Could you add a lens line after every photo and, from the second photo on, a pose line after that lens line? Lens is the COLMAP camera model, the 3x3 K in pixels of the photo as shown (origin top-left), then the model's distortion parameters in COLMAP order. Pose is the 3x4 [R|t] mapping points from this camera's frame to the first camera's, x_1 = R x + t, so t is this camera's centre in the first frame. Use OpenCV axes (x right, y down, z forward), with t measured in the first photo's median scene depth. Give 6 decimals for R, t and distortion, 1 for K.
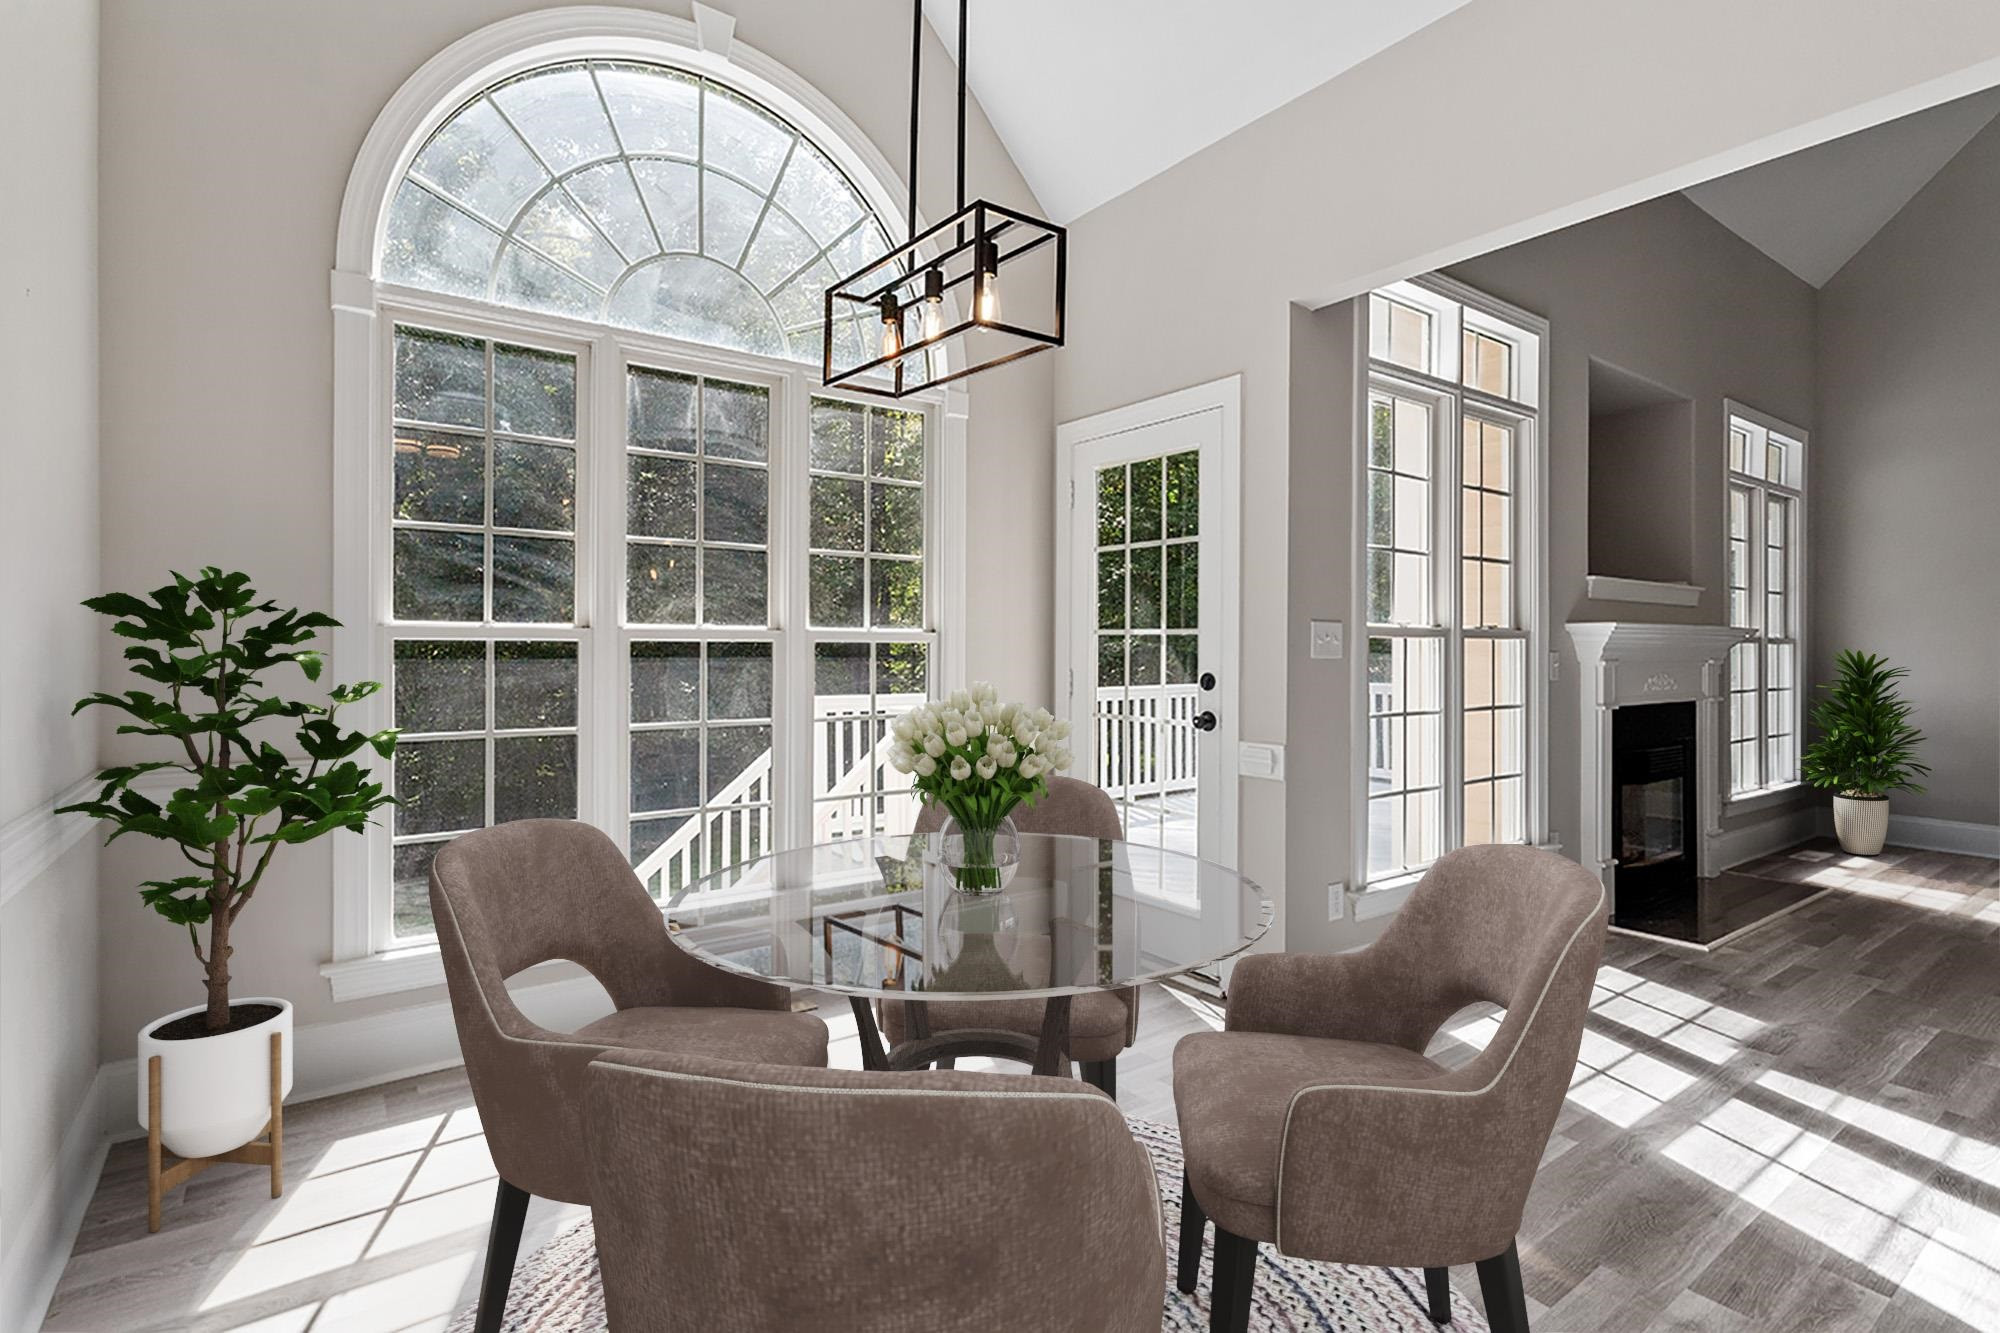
lens RADIAL K [[951.7, 0, 998.4], [0, 951.7, 650.1], [0, 0, 1]] dist [0.009804, -0.001072]
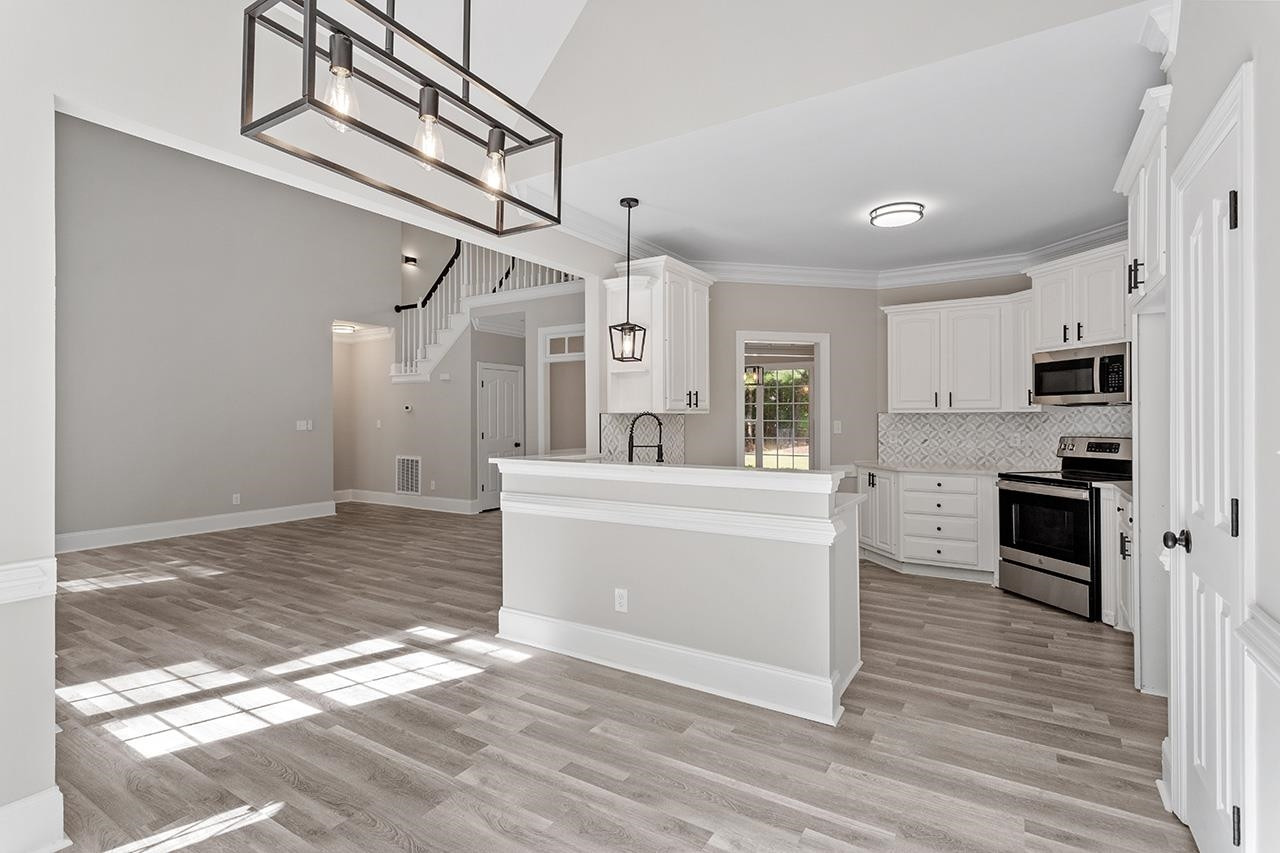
lens RADIAL K [[609.1, 0, 639.0], [0, 609.1, 416.0], [0, 0, 1]] dist [0.009804, -0.001072]
pose [[-0.376668, 0.000086, 0.926348, -0.588113], [0.000013, 1.000000, -0.000088, -0.048642], [-0.926348, -0.000021, -0.376668, 0.829659]]
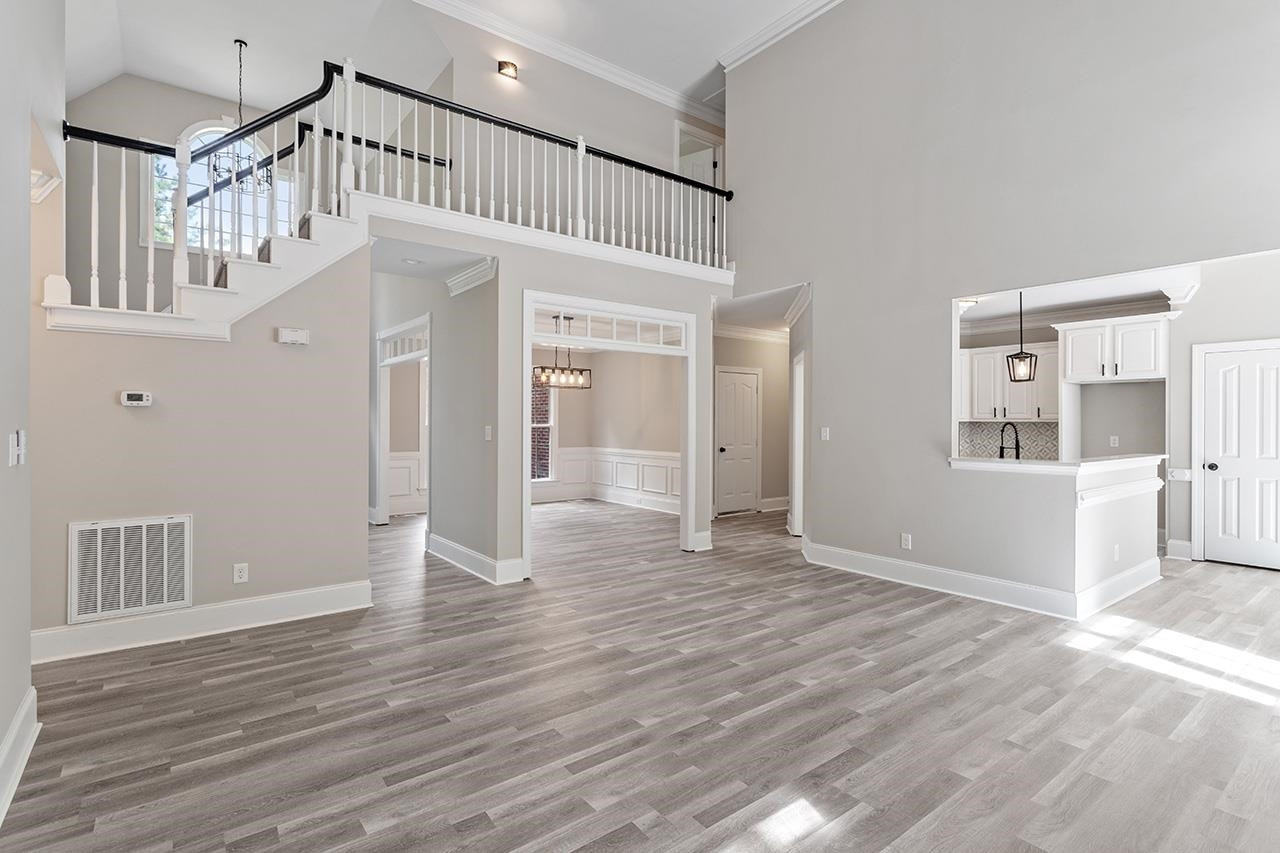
lens RADIAL K [[609.1, 0, 639.0], [0, 609.1, 416.0], [0, 0, 1]] dist [0.009804, -0.001072]
pose [[-0.999611, -0.007837, -0.026782, 2.072572], [-0.007638, 0.999943, -0.007508, -0.051297], [0.026840, -0.007300, -0.999613, 2.185931]]
